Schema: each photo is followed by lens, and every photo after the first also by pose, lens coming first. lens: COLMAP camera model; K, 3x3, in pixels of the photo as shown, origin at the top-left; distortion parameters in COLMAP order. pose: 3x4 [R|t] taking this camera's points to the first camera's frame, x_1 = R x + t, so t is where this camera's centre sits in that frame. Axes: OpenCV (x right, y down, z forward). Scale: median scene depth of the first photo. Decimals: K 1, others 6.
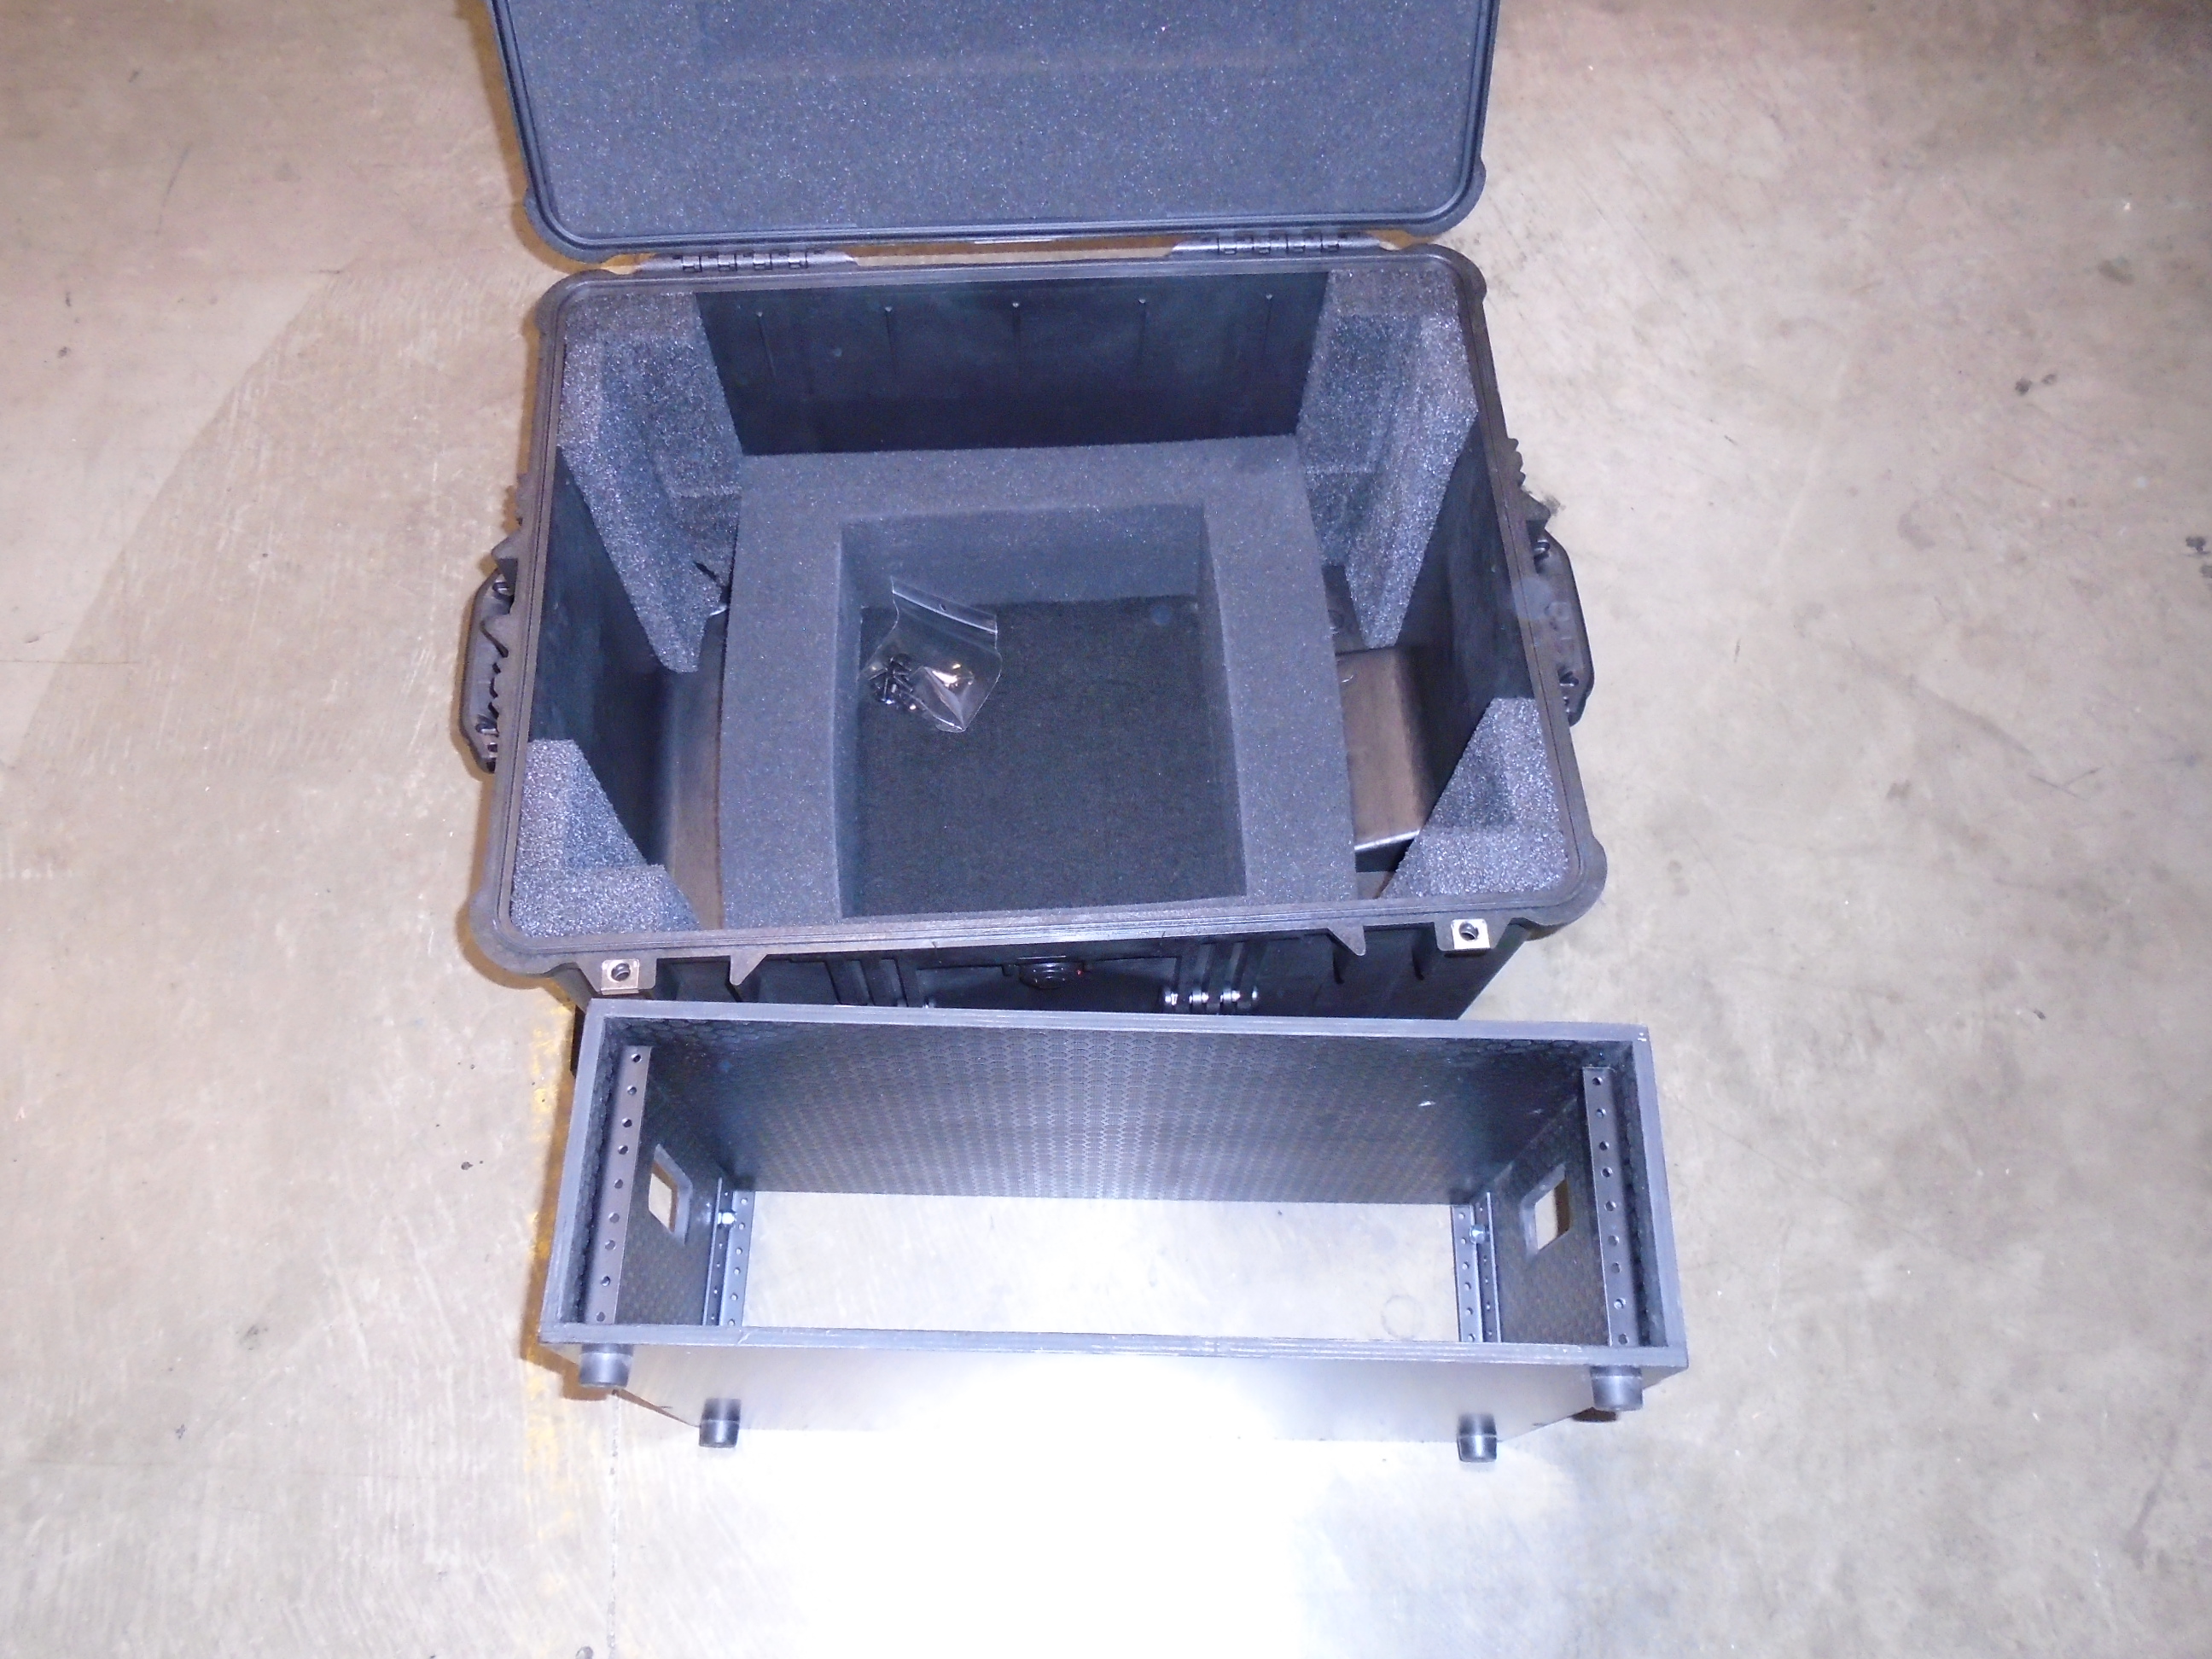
lens RADIAL K [[1685.0, 0, 1110.5], [0, 1685.0, 829.6], [0, 0, 1]] dist [-0.018339, 0.007589]
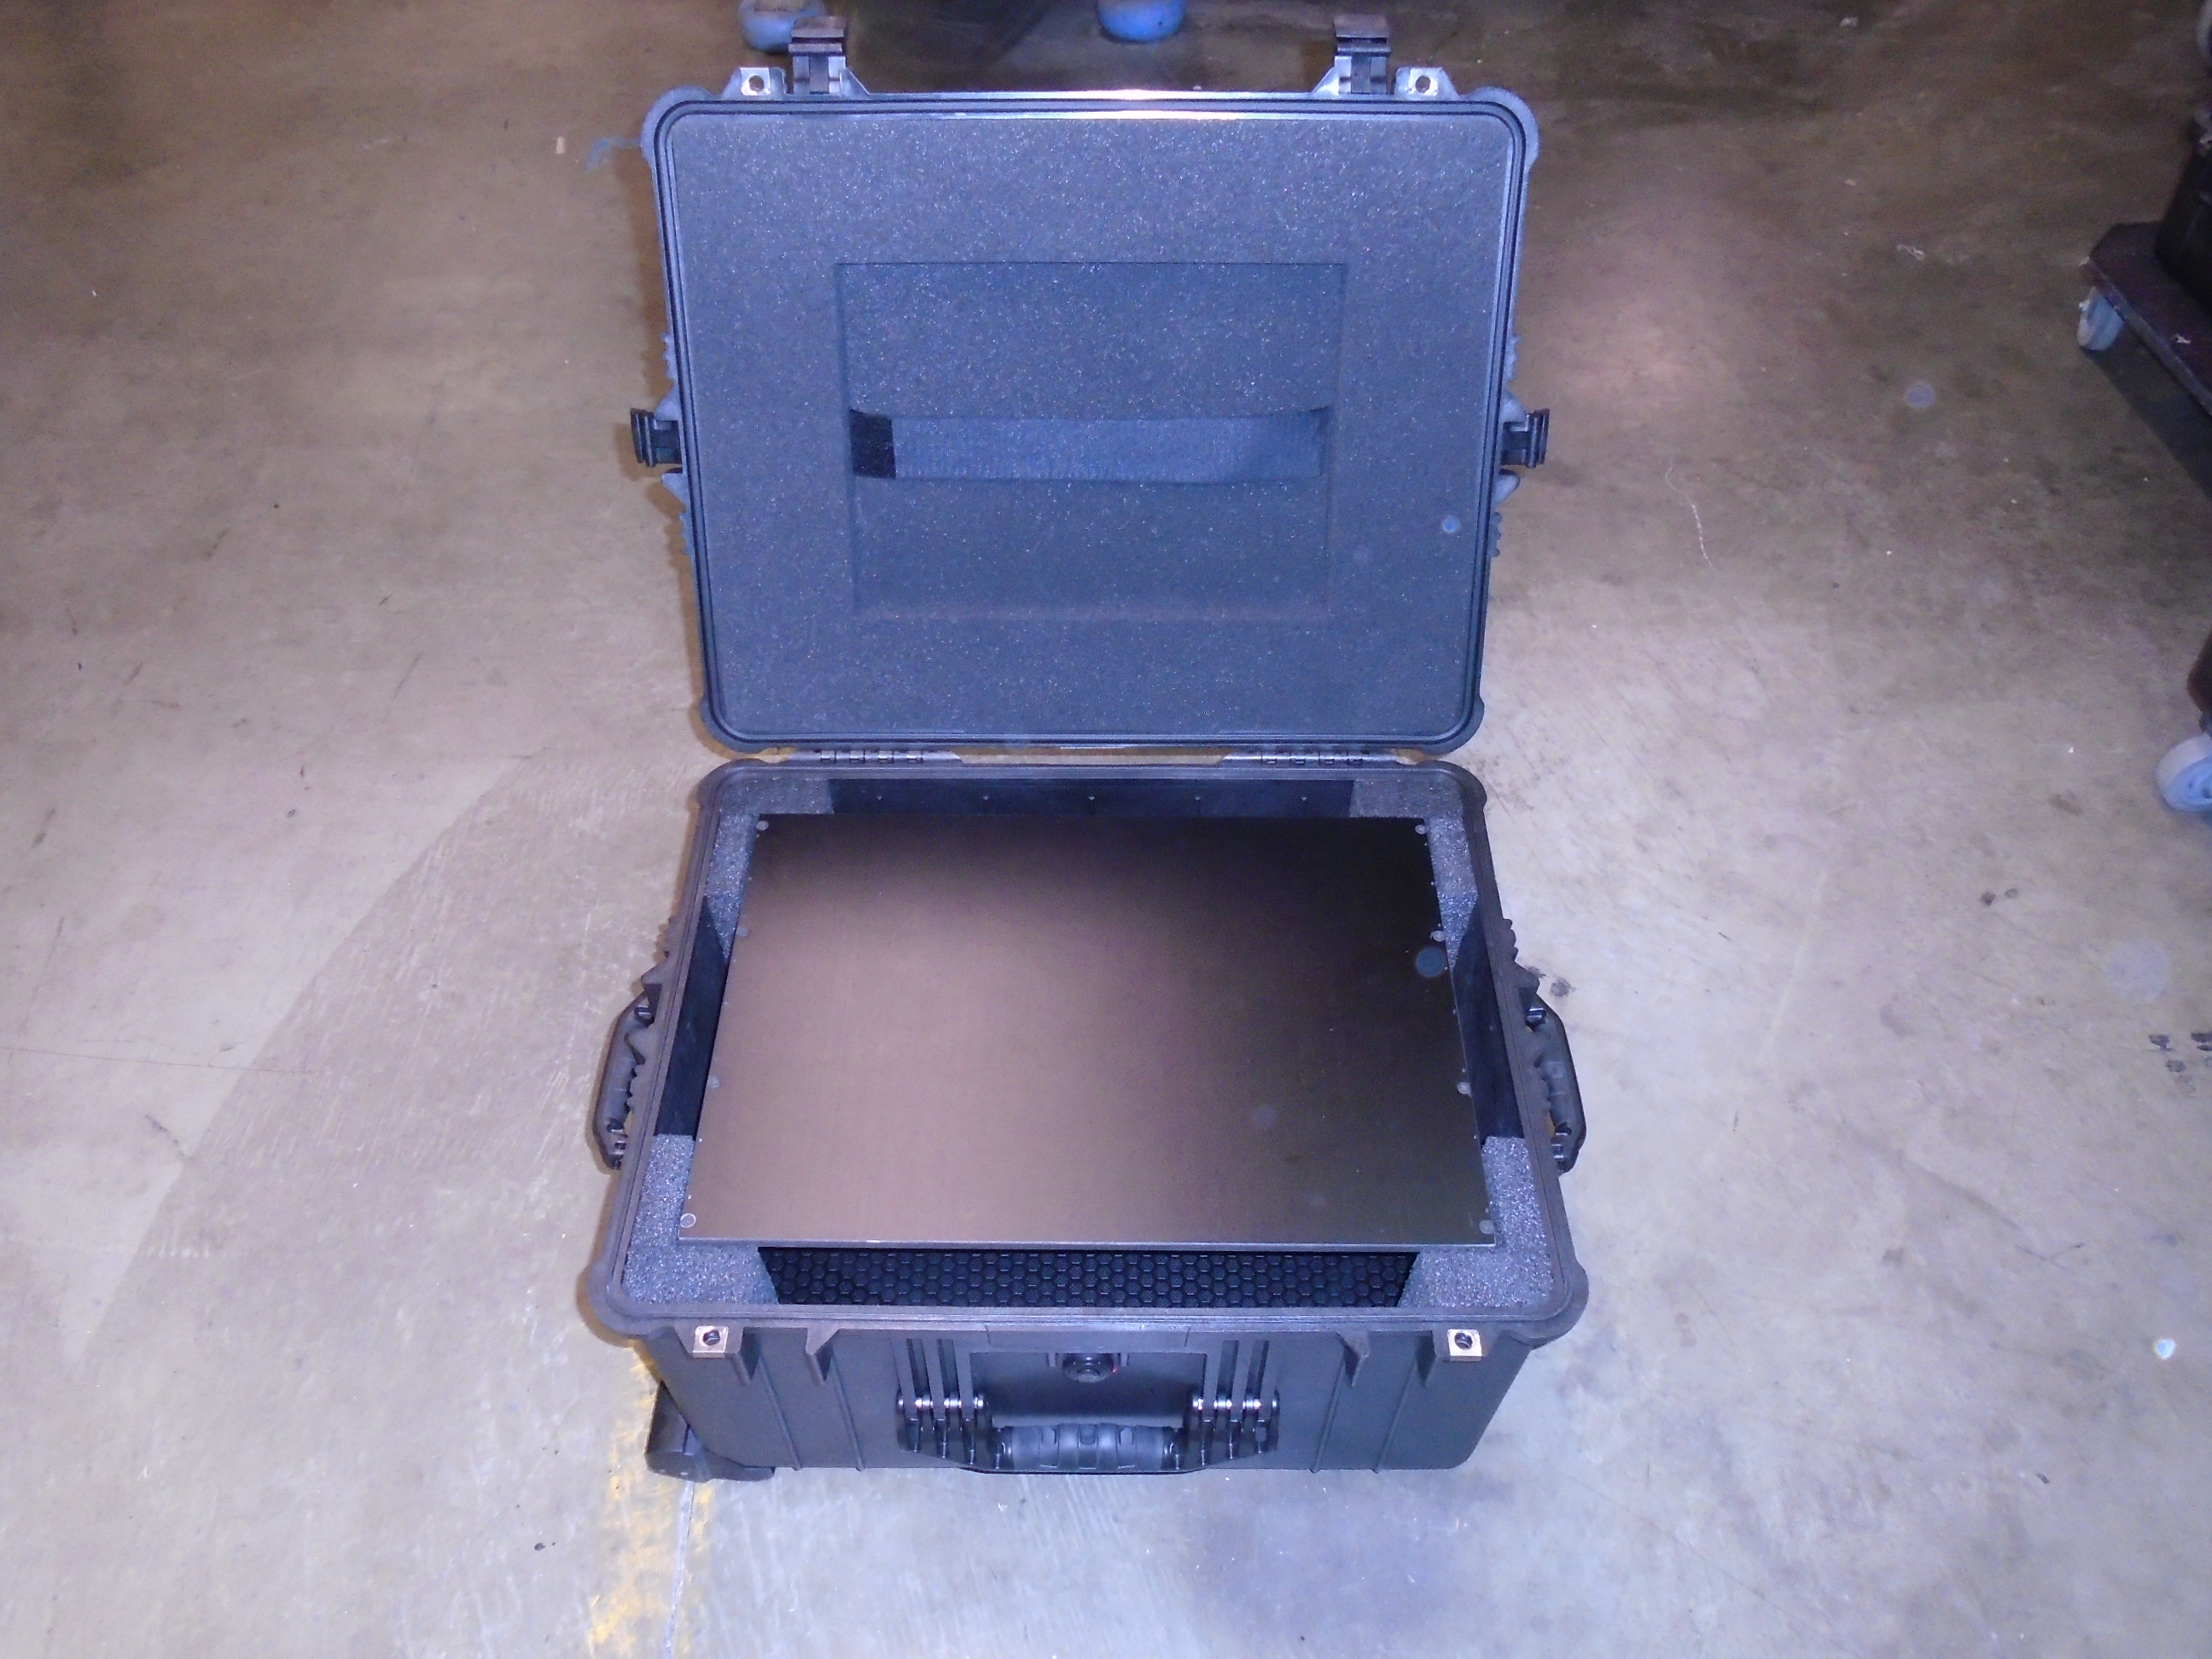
lens RADIAL K [[1685.0, 0, 1110.5], [0, 1685.0, 829.6], [0, 0, 1]] dist [-0.018339, 0.007589]
pose [[0.998094, 0.032190, -0.052656, 0.018648], [-0.046224, 0.955235, -0.292214, 0.053084], [0.040892, 0.294091, 0.954902, -0.123978]]
